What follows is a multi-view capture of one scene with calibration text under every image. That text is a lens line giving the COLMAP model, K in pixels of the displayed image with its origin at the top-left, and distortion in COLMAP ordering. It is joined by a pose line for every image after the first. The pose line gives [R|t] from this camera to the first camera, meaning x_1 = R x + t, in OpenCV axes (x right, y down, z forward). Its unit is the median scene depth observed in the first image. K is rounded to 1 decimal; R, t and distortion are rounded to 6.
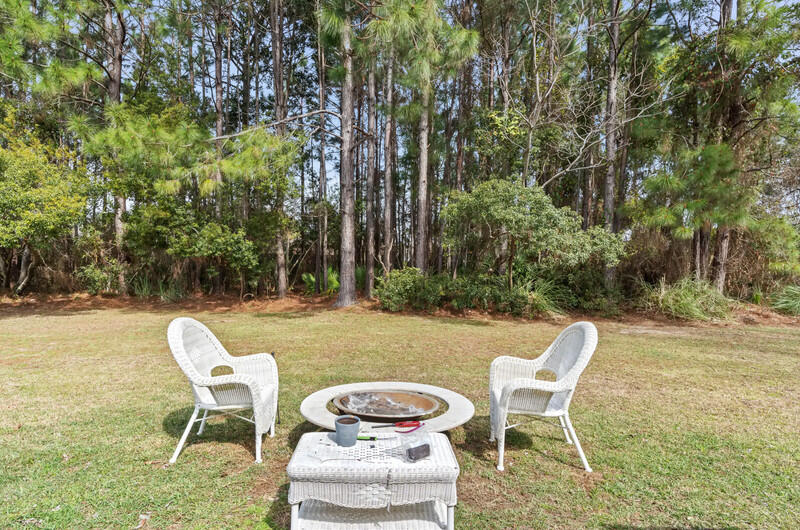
lens RADIAL K [[391.8, 0, 407.0], [0, 391.8, 266.7], [0, 0, 1]] dist [0.001050, 0.000002]
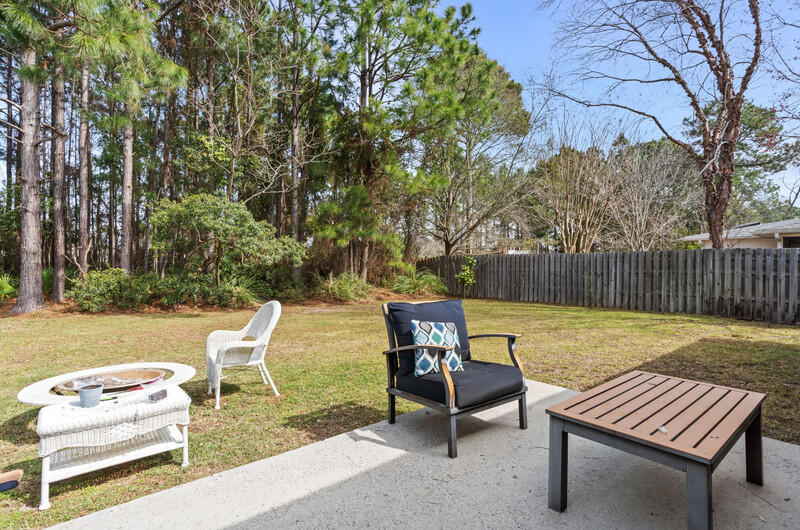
lens RADIAL K [[391.8, 0, 407.0], [0, 391.8, 266.7], [0, 0, 1]] dist [0.001050, 0.000002]
pose [[0.749059, -0.013616, 0.662363, -0.097441], [0.014469, 0.999887, 0.004191, 0.004381], [-0.662345, 0.006445, 0.749171, -0.281487]]
